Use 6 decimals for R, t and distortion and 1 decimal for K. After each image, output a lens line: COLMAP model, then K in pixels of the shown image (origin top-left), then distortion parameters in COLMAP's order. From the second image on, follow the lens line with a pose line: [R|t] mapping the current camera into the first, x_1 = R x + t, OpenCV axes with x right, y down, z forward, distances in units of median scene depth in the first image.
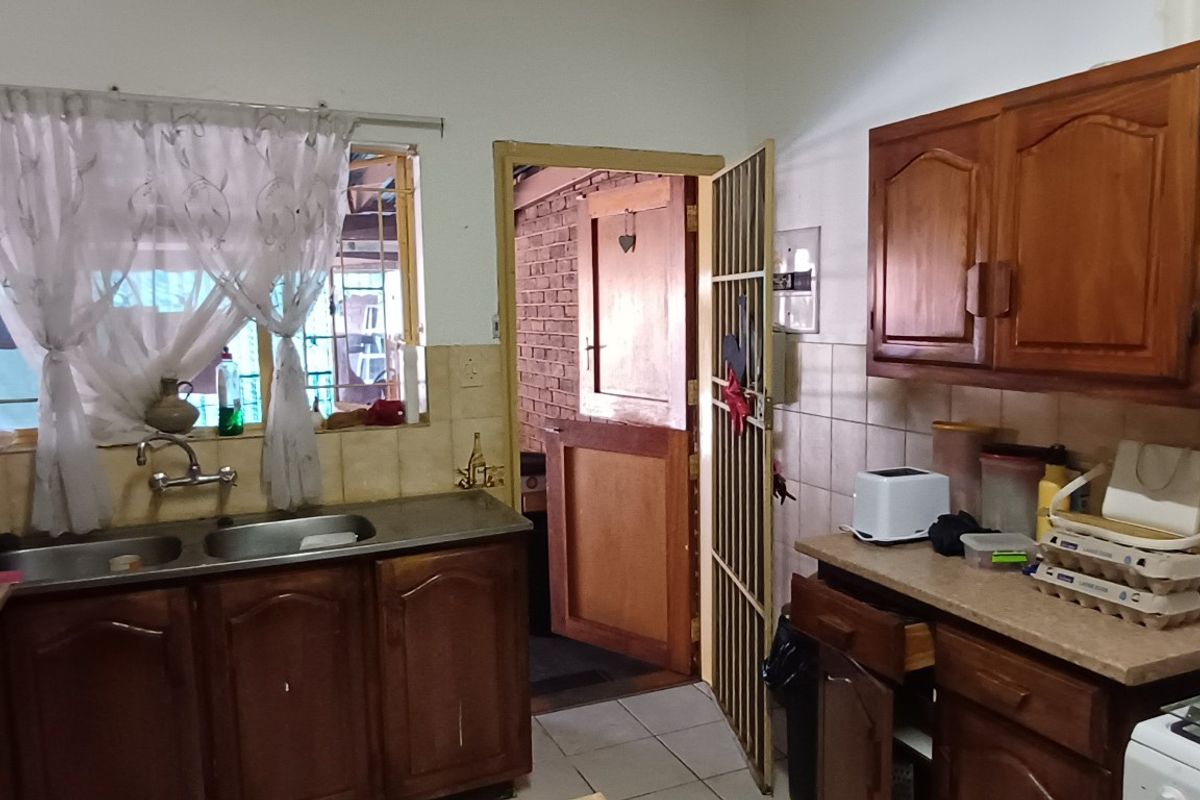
lens RADIAL K [[920.3, 0, 628.4], [0, 920.3, 413.4], [0, 0, 1]] dist [0.008283, 0.004670]
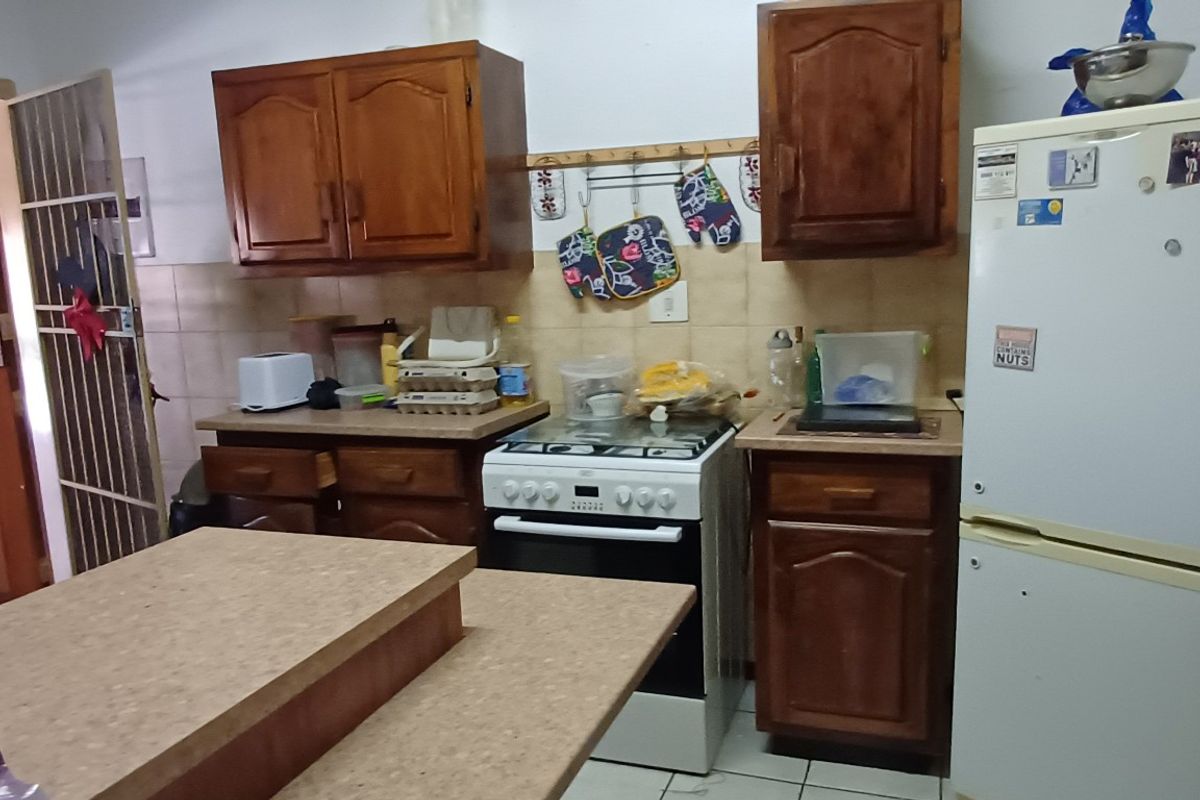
lens RADIAL K [[920.3, 0, 628.4], [0, 920.3, 413.4], [0, 0, 1]] dist [0.008283, 0.004670]
pose [[0.688450, -0.133175, 0.712952, -0.331467], [0.113586, 0.990665, 0.075368, 0.123427], [-0.716334, 0.029094, 0.697150, -0.257181]]
